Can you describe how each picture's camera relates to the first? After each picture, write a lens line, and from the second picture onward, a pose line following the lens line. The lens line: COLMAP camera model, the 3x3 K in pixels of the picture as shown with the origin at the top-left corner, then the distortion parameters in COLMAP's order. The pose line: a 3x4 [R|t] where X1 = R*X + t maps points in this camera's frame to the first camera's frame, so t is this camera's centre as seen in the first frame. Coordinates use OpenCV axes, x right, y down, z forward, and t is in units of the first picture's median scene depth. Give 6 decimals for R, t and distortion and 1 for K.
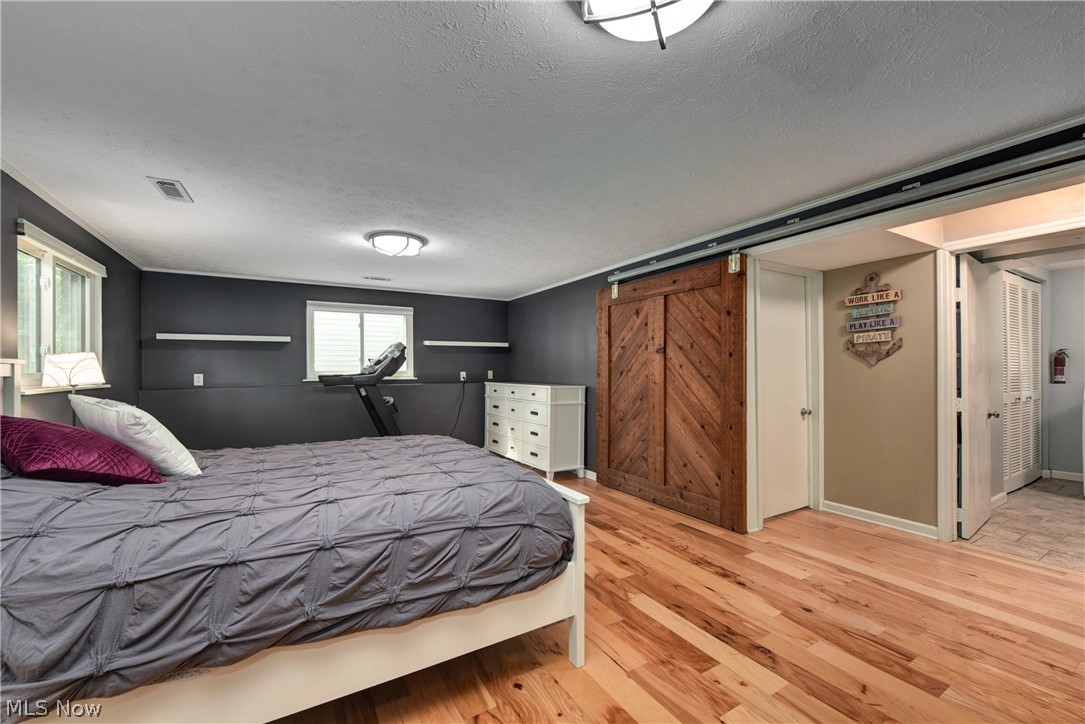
lens RADIAL K [[435.0, 0, 543.2], [0, 435.0, 367.5], [0, 0, 1]] dist [-0.008697, -0.000688]
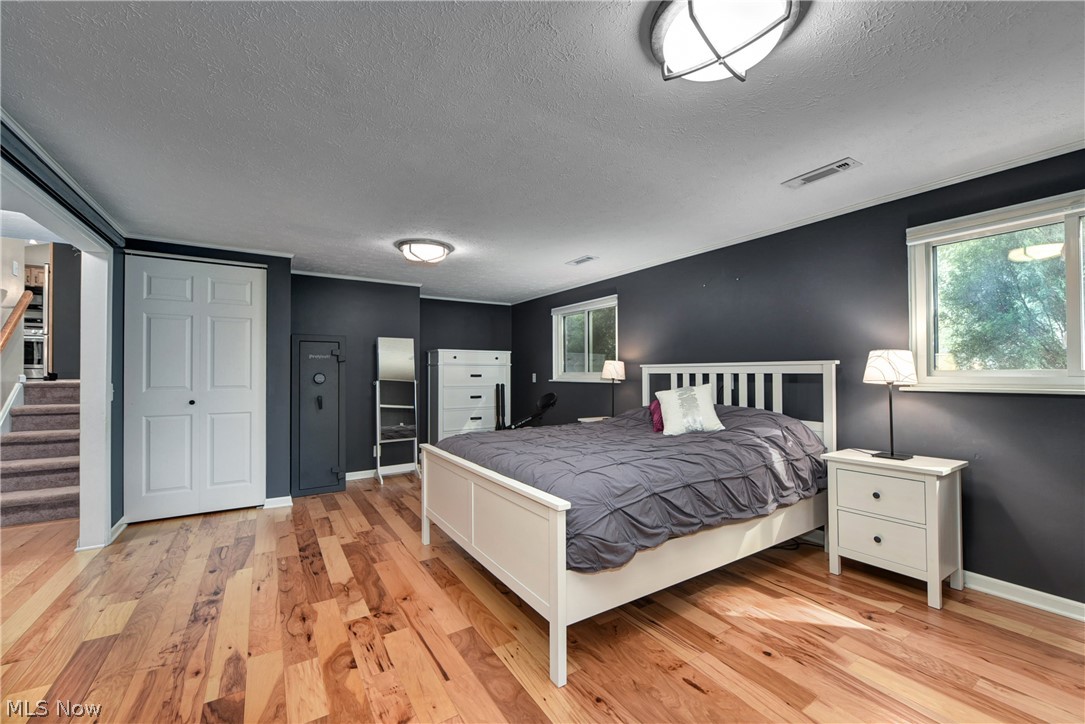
lens RADIAL K [[435.0, 0, 543.2], [0, 435.0, 367.5], [0, 0, 1]] dist [-0.008697, -0.000688]
pose [[-0.999571, 0.007164, -0.028409, -0.247782], [0.007689, 0.999801, -0.018411, 0.020649], [0.028272, -0.018621, -0.999427, 1.990370]]
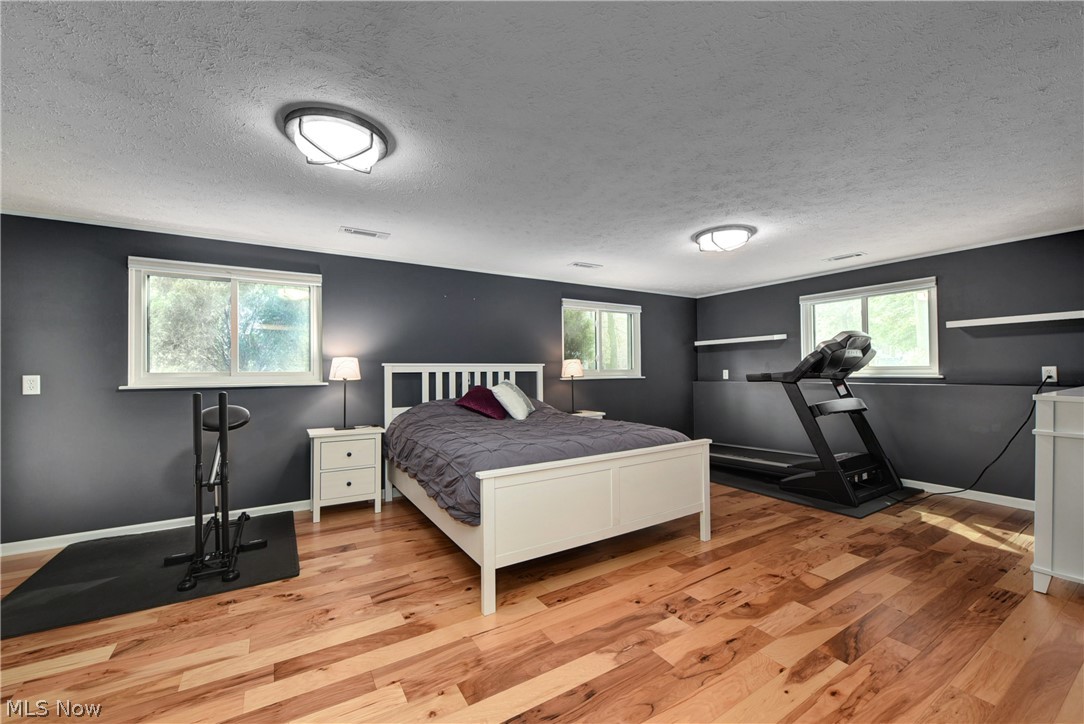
lens RADIAL K [[434.6, 0, 542.7], [0, 434.6, 367.5], [0, 0, 1]] dist [-0.008697, -0.000688]
pose [[0.017780, -0.002698, -0.999838, 0.930787], [0.012595, 0.999918, -0.002474, 0.008867], [0.999763, -0.012549, 0.017812, 0.830080]]
